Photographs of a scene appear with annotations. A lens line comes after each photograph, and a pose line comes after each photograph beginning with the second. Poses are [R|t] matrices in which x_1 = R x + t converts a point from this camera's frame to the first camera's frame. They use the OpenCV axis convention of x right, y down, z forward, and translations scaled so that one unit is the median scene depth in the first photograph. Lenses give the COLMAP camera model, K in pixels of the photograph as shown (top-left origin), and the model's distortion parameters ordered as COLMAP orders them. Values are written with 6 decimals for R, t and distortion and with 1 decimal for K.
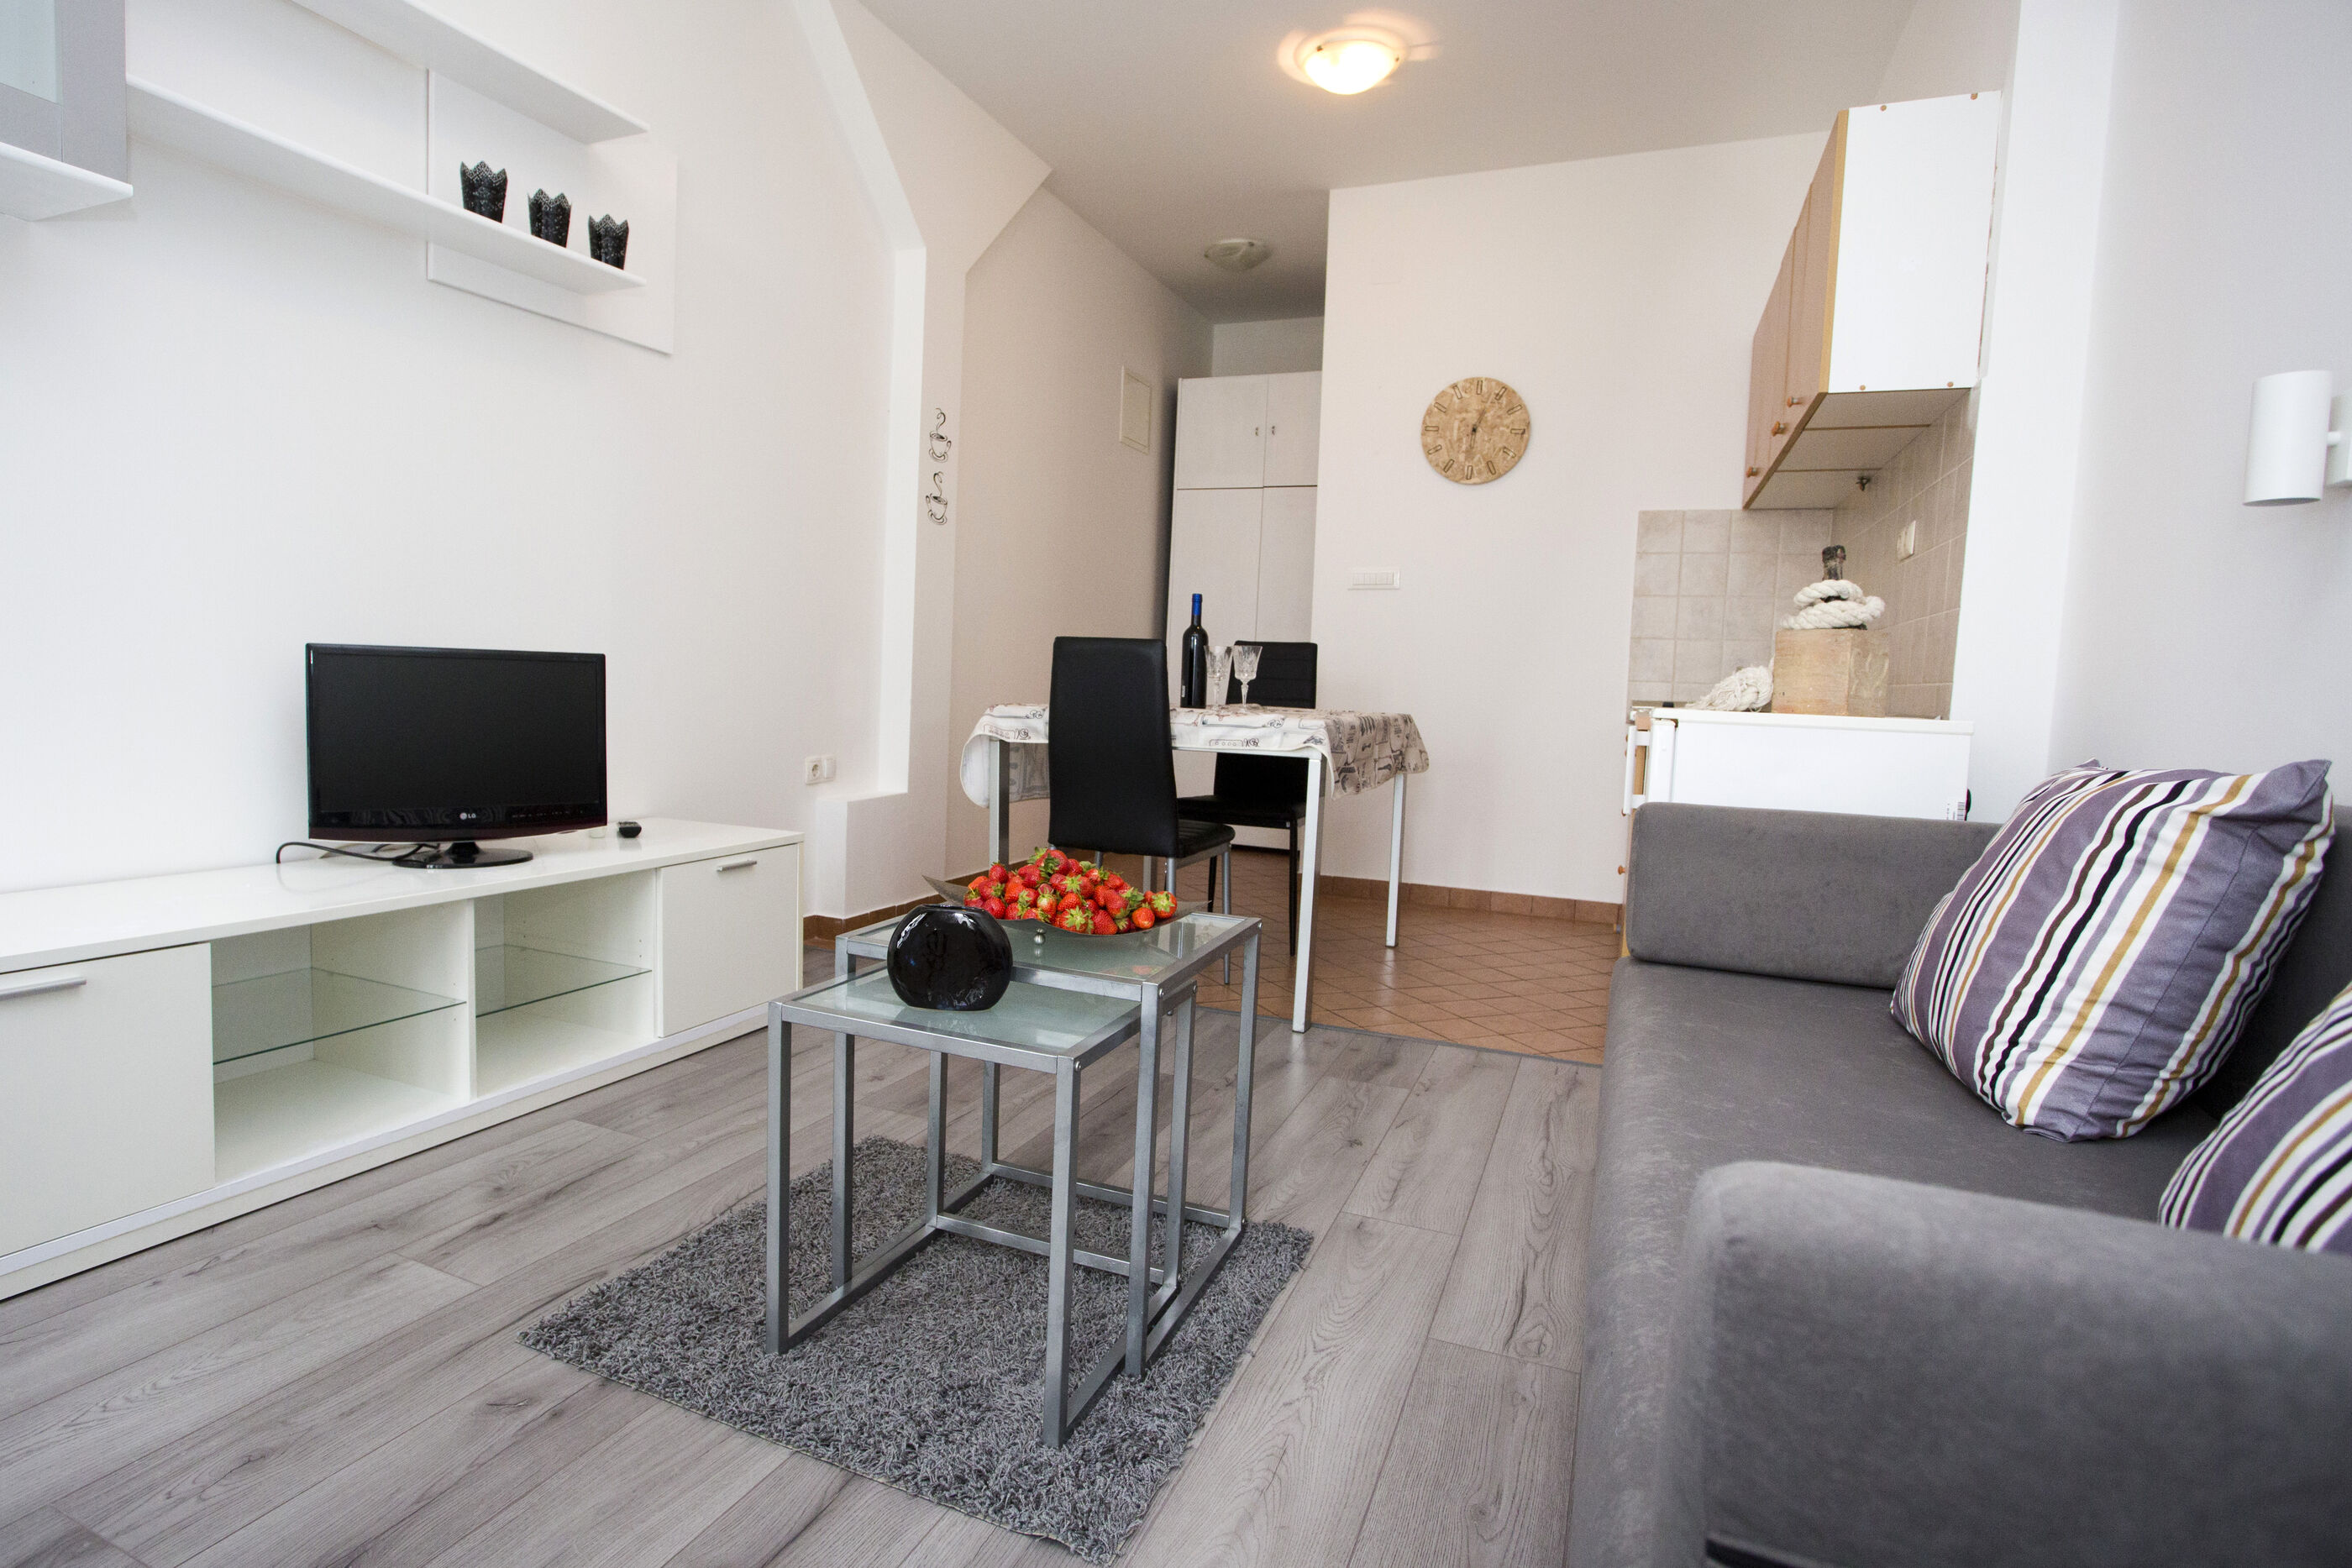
lens RADIAL K [[1215.9, 0, 1064.1], [0, 1215.9, 775.5], [0, 0, 1]] dist [-0.061063, 0.001995]
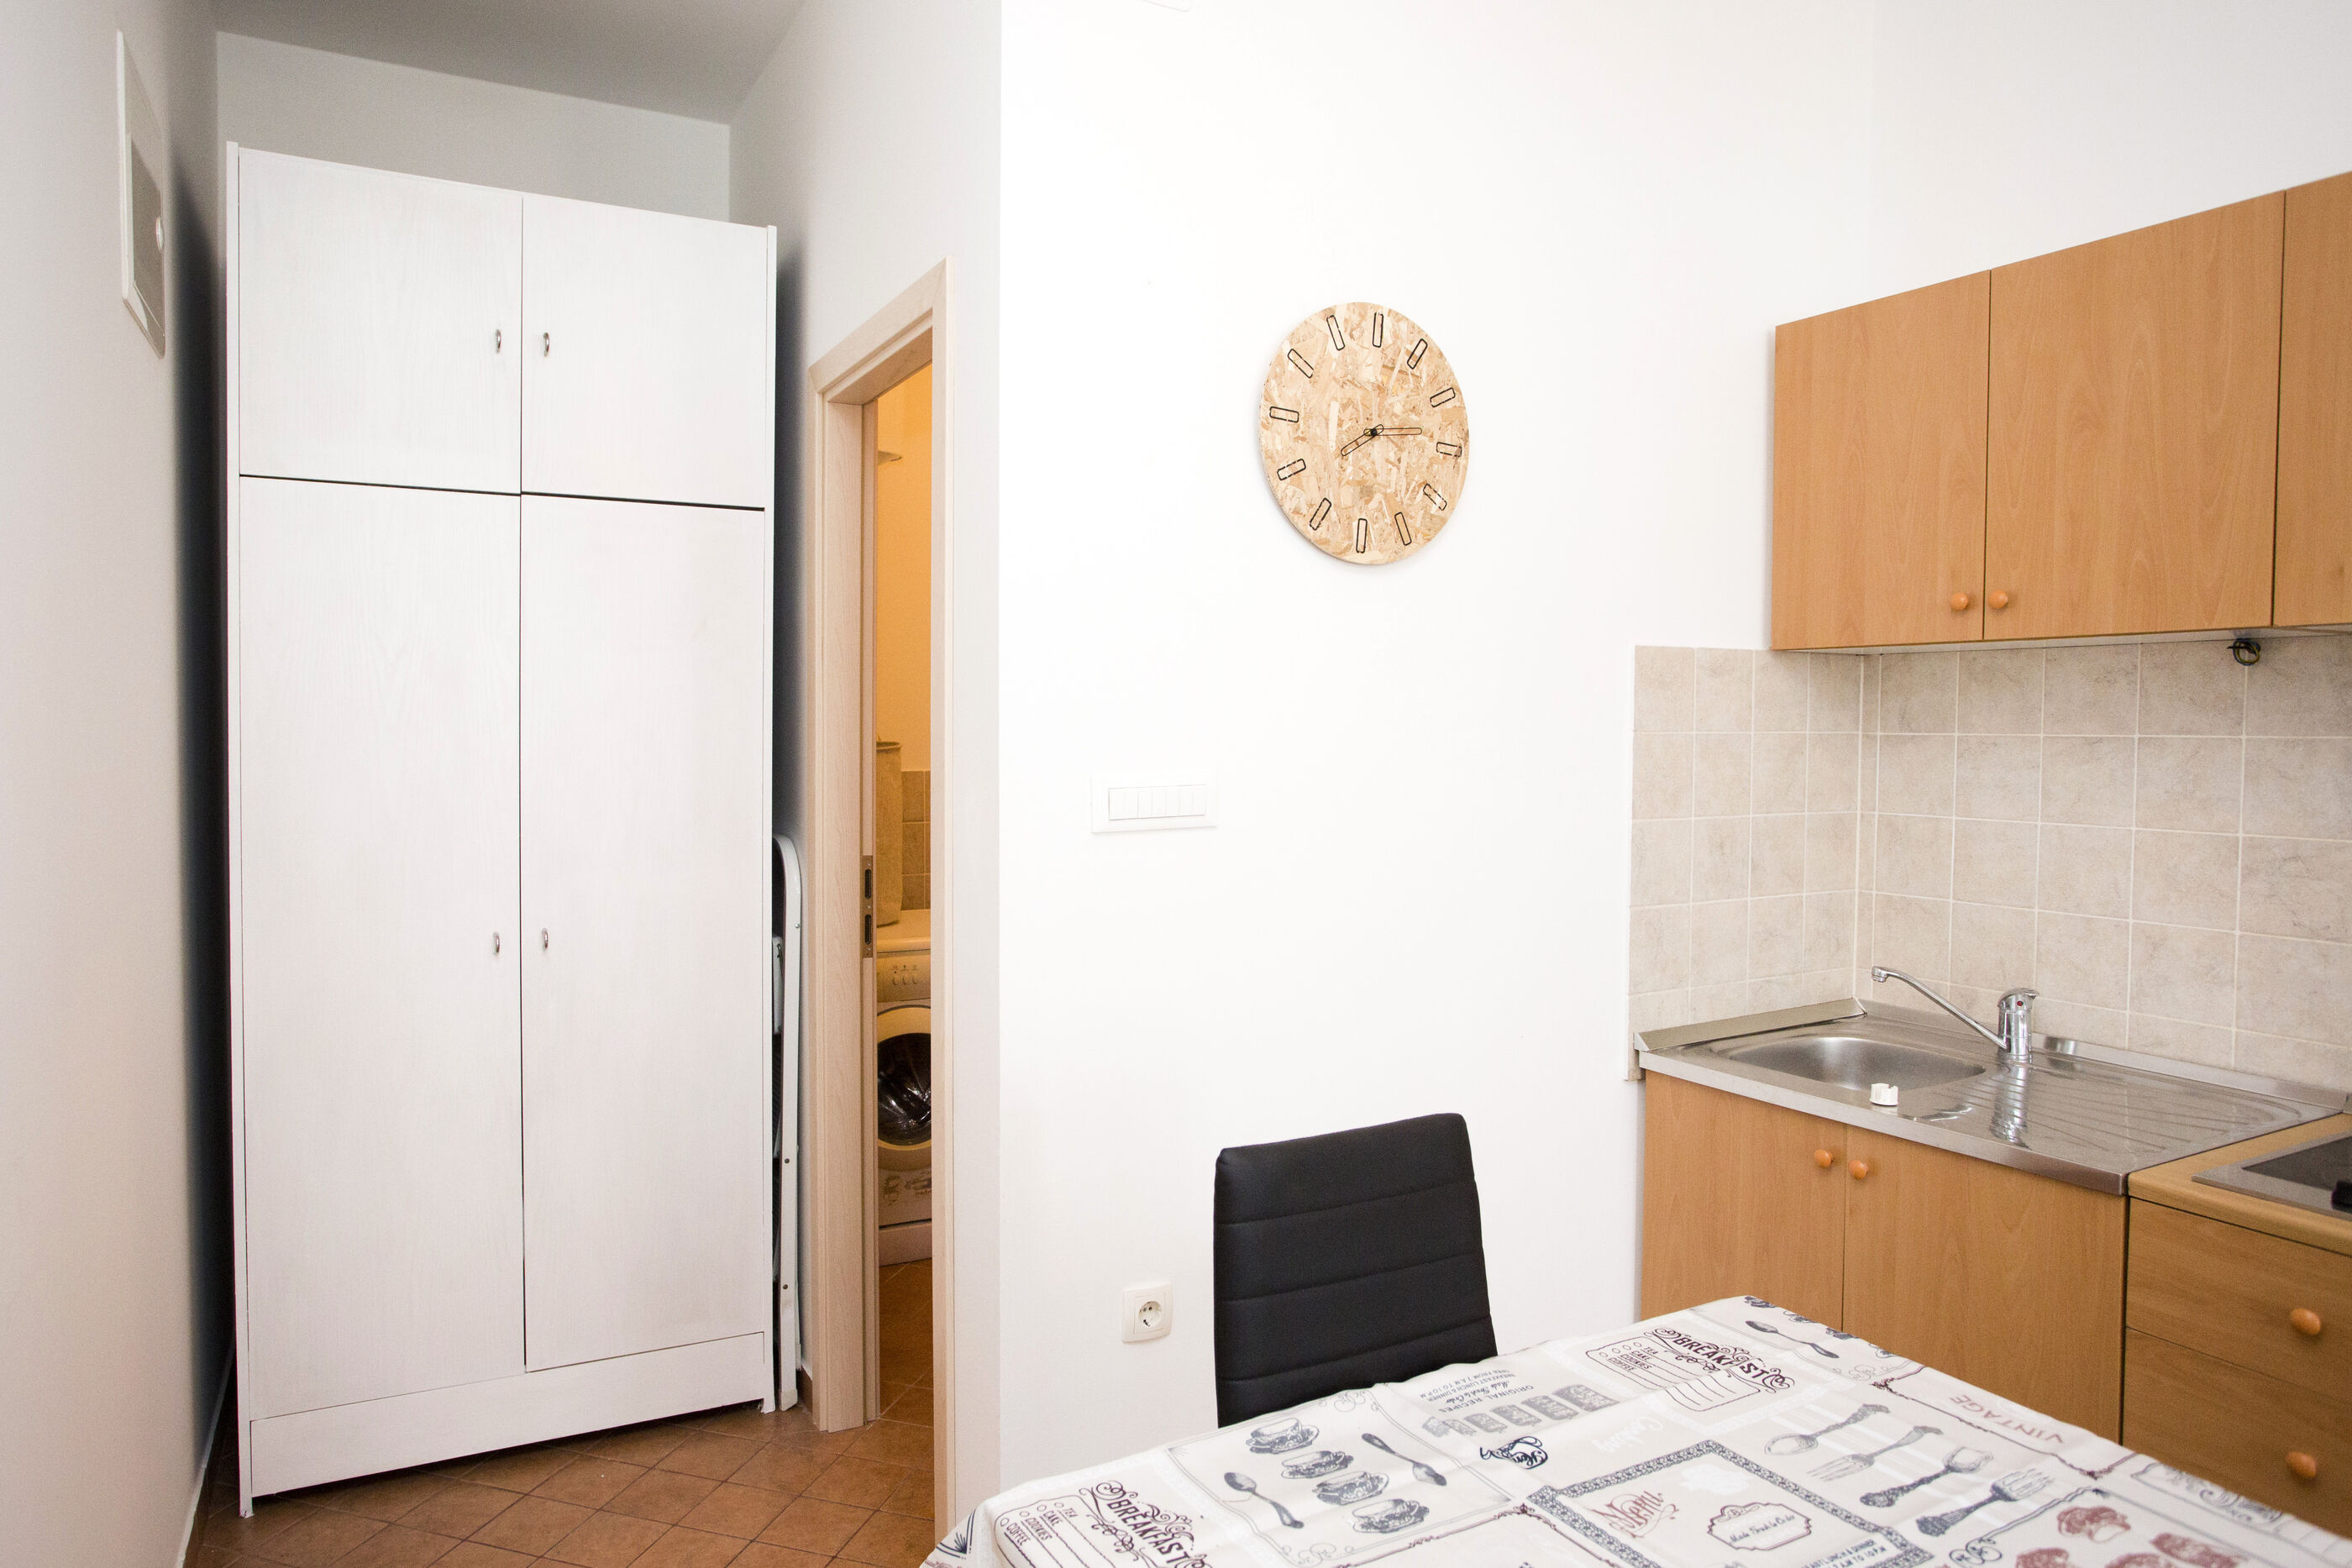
lens RADIAL K [[1412.6, 0, 1085.3], [0, 1412.6, 765.1], [0, 0, 1]] dist [-0.024080, 0.004534]
pose [[0.612606, -0.057009, 0.788330, -0.144746], [0.082037, 0.996595, 0.008319, -0.268939], [-0.786119, 0.059576, 0.615197, 1.131749]]
